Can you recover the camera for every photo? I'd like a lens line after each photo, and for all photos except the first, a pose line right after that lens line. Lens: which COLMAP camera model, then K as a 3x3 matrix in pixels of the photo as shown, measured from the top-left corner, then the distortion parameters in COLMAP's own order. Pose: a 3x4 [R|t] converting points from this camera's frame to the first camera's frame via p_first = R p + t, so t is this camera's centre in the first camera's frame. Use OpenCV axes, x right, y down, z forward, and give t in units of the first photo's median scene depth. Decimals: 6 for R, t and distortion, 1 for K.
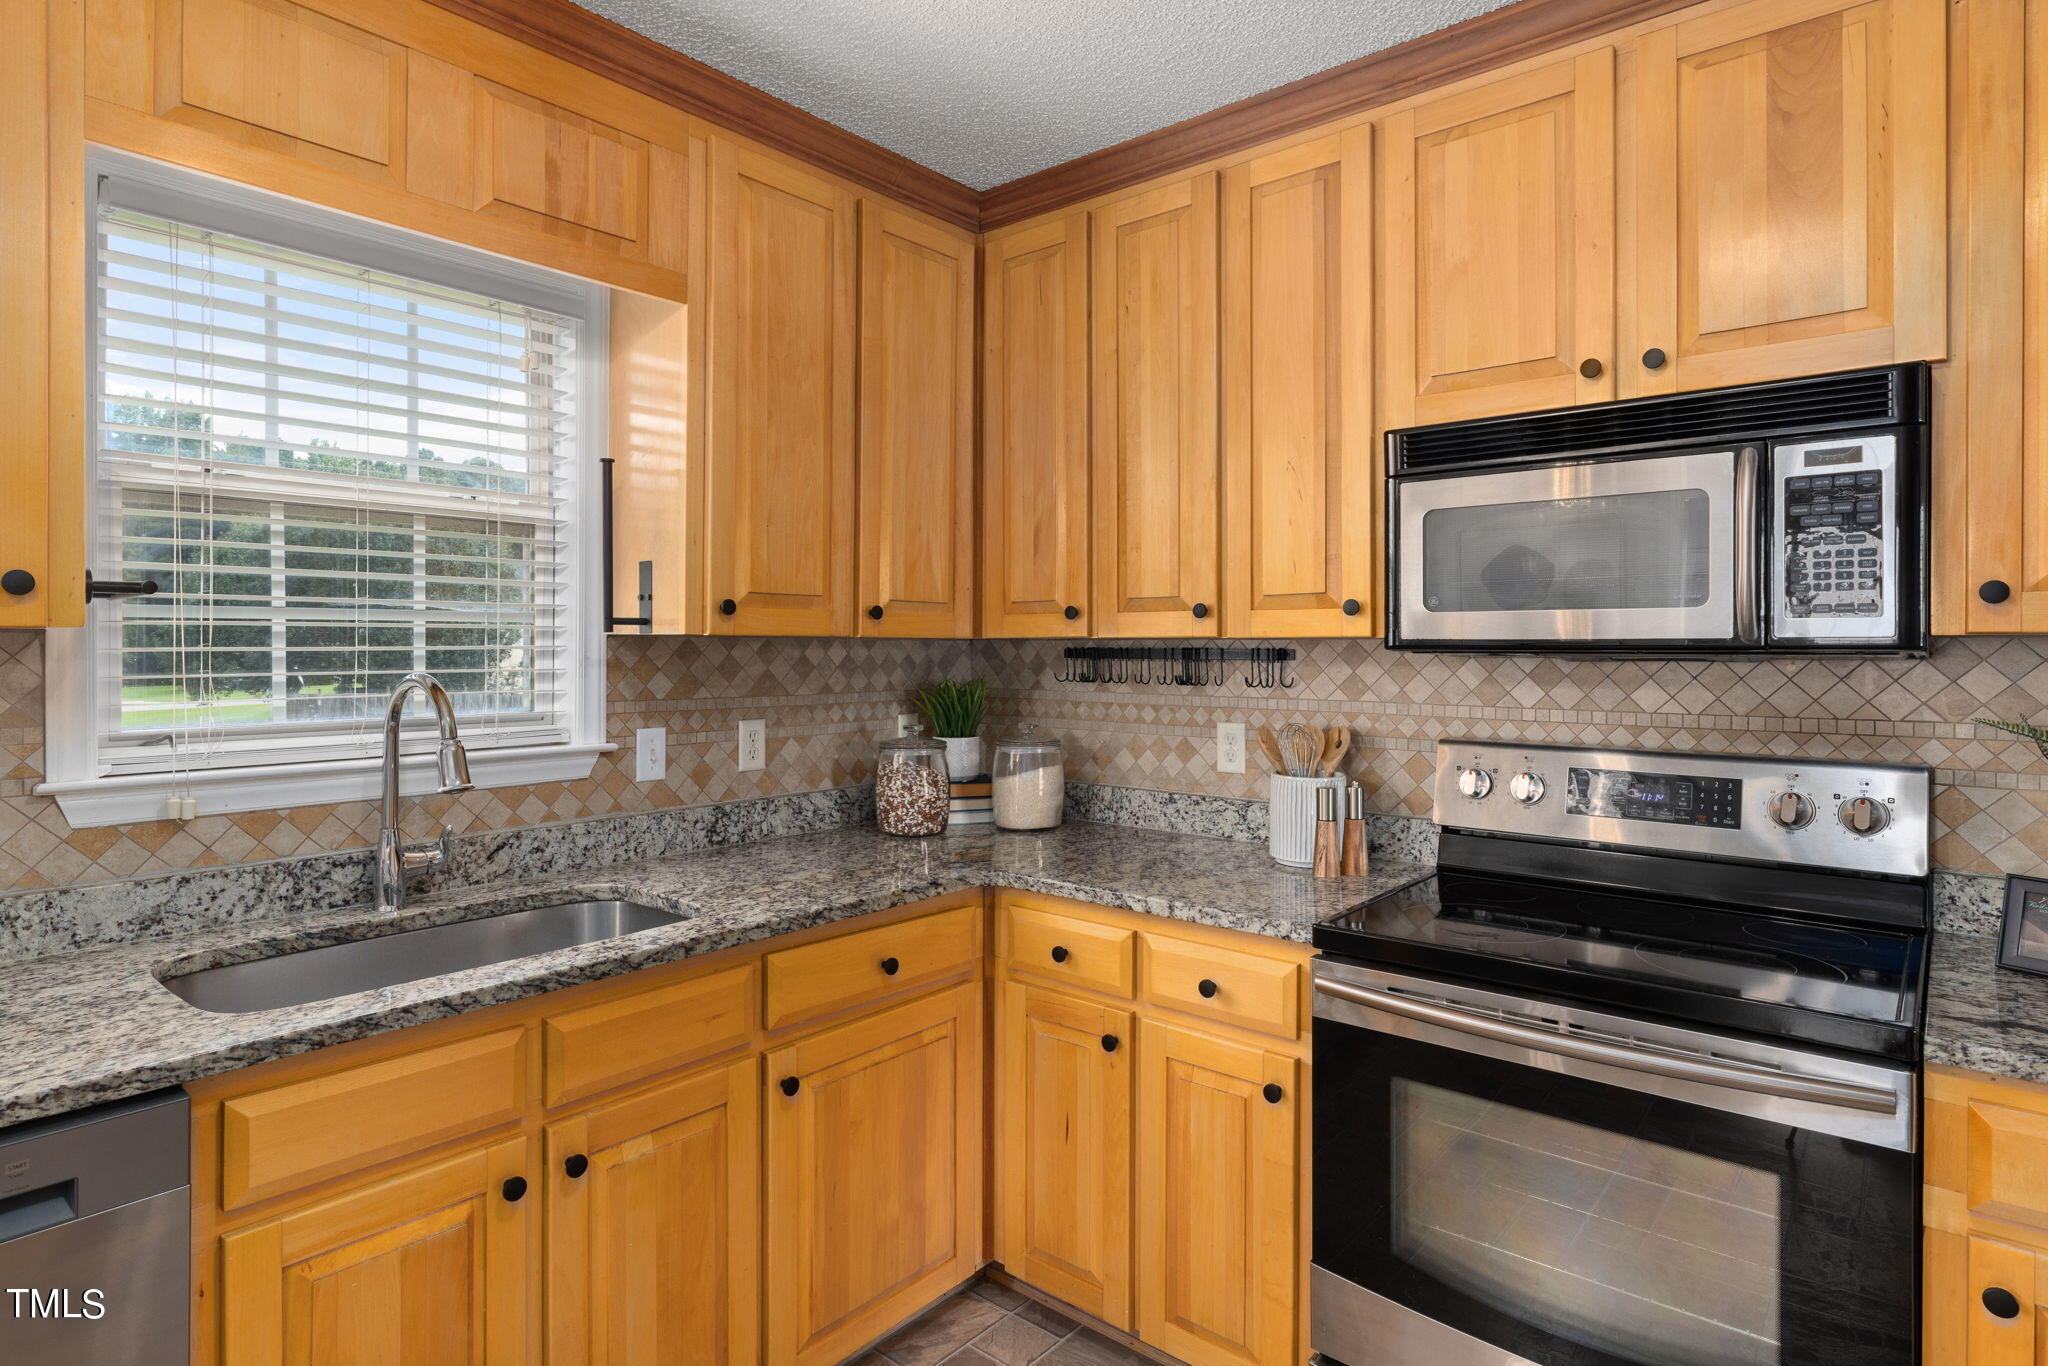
lens RADIAL K [[1099.1, 0, 1012.0], [0, 1099.1, 651.5], [0, 0, 1]] dist [-0.001478, -0.000706]
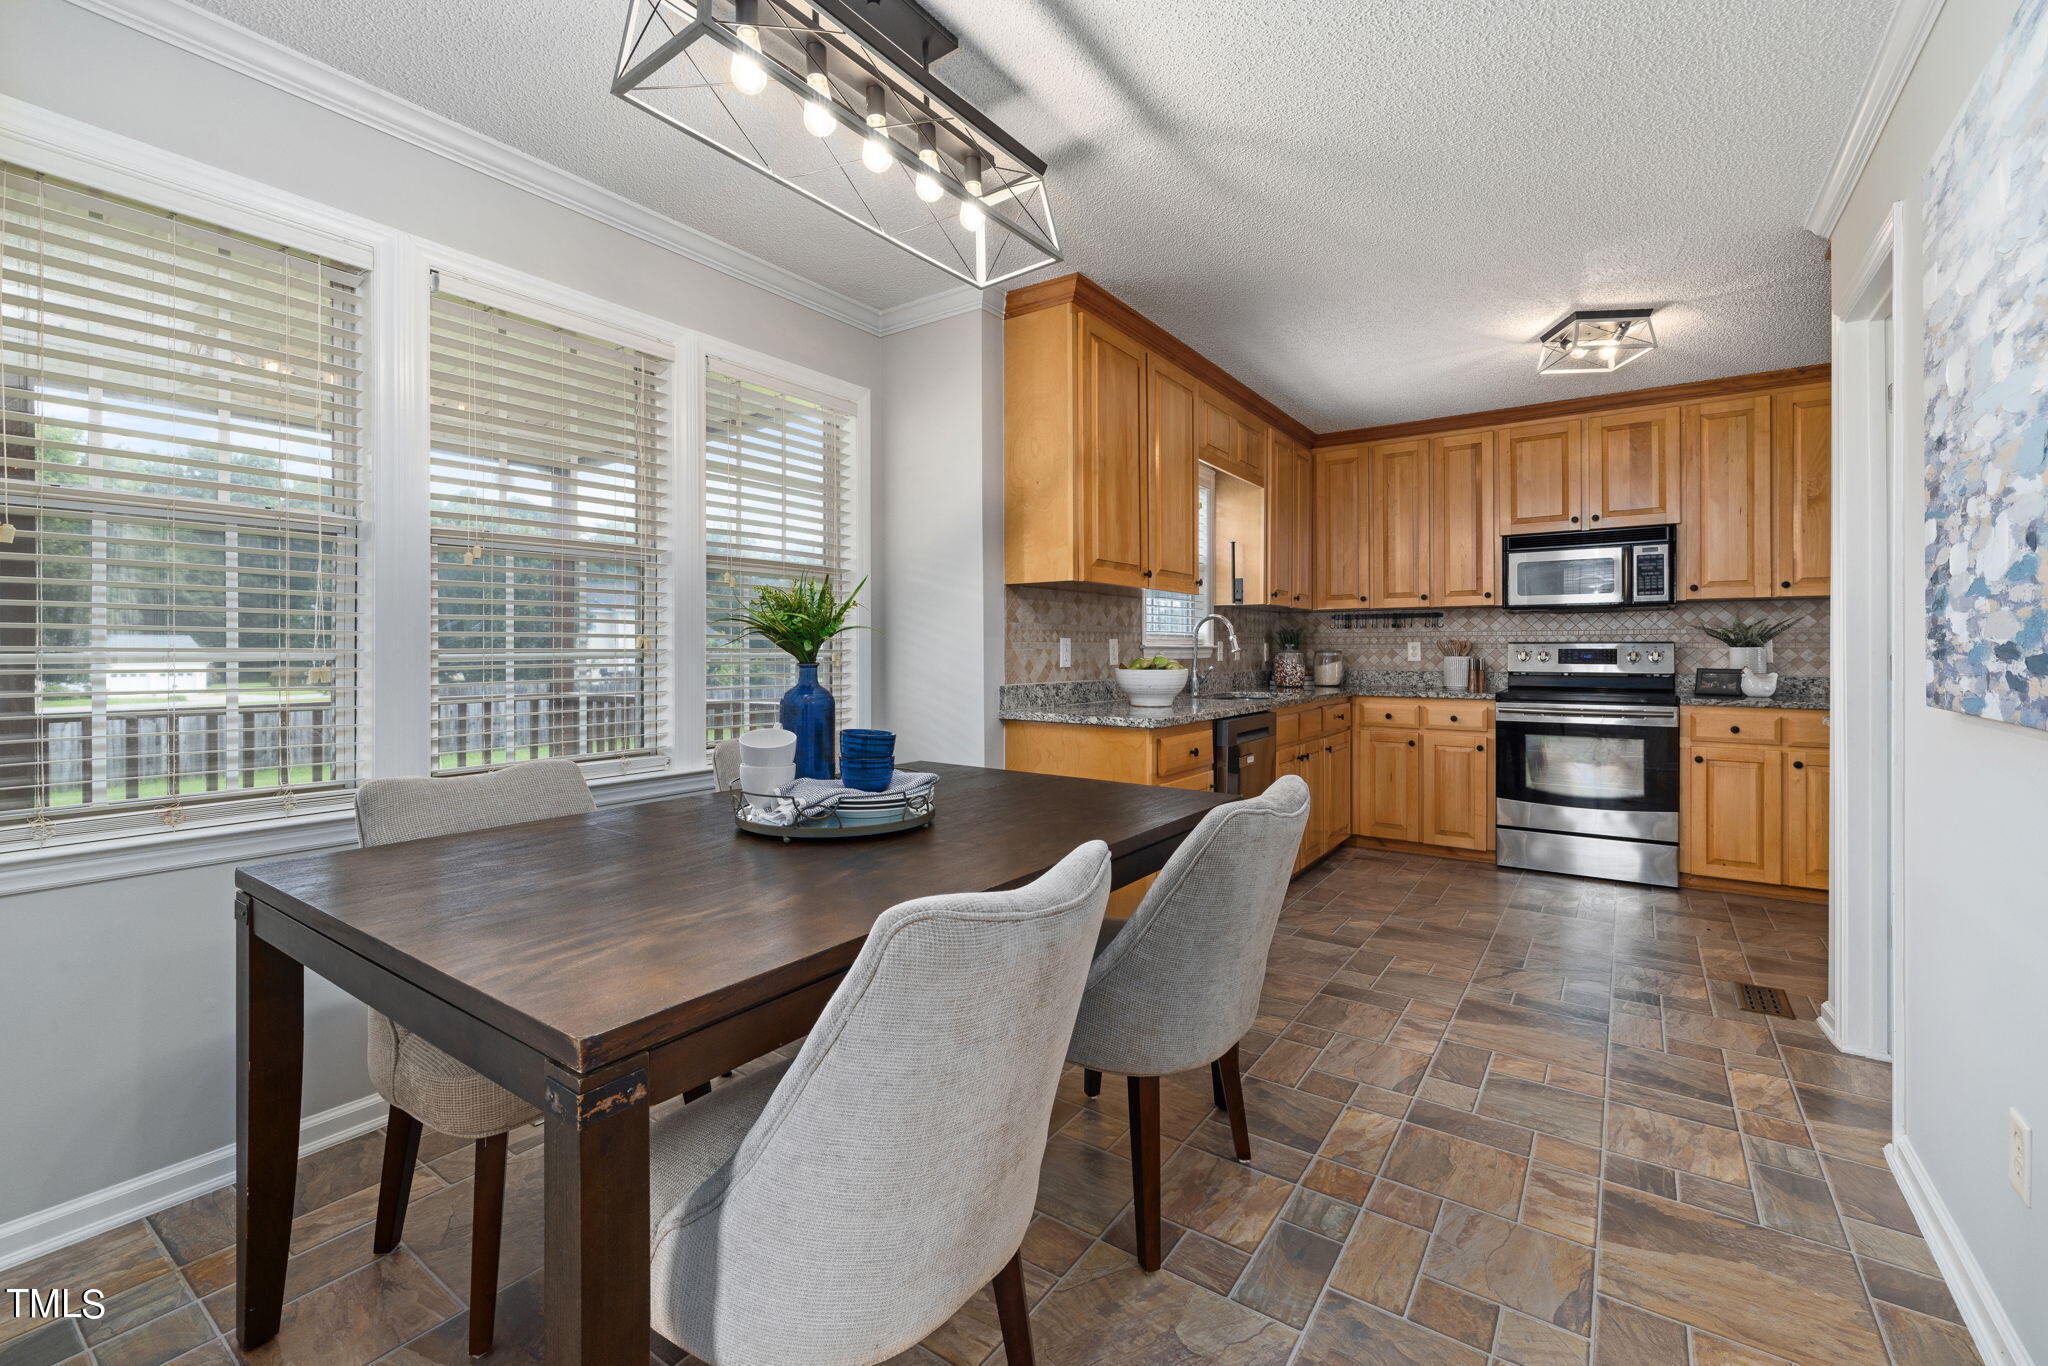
lens RADIAL K [[866.5, 0, 1019.8], [0, 866.5, 651.0], [0, 0, 1]] dist [-0.002245, -0.000021]
pose [[0.995603, -0.003089, 0.093628, -1.126651], [0.003500, 0.999985, -0.004228, 0.112172], [-0.093613, 0.004538, 0.995598, -1.160251]]
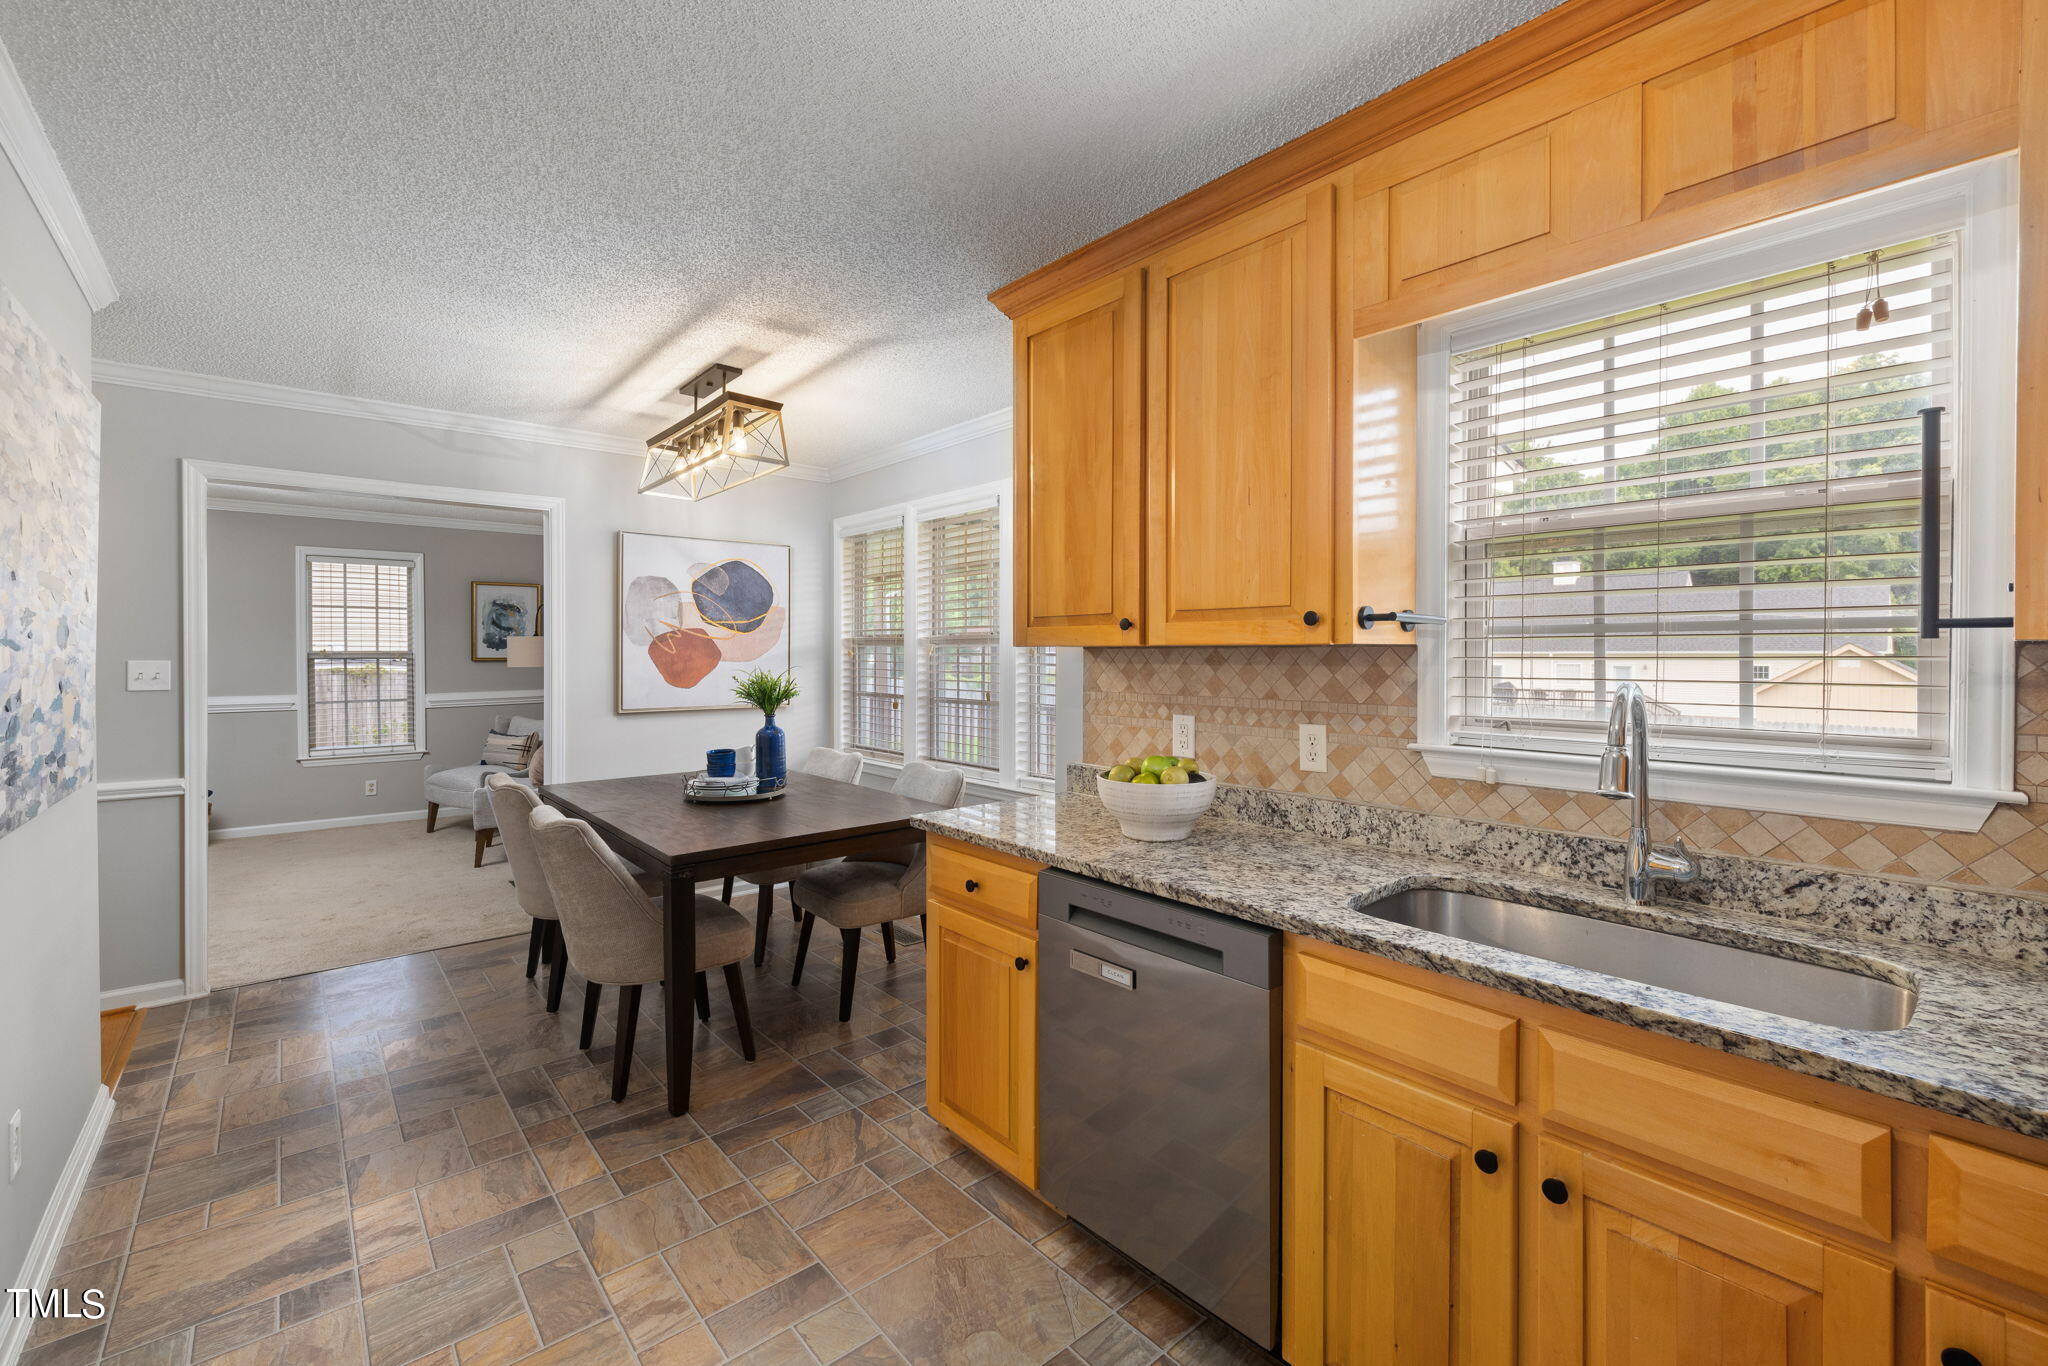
lens RADIAL K [[859.2, 0, 1013.6], [0, 859.2, 658.3], [0, 0, 1]] dist [-0.001088, 0.000279]
pose [[-0.157741, 0.004080, -0.987472, 0.315066], [-0.007560, 0.999957, 0.005339, -0.002357], [0.987452, 0.008307, -0.157704, 0.473984]]
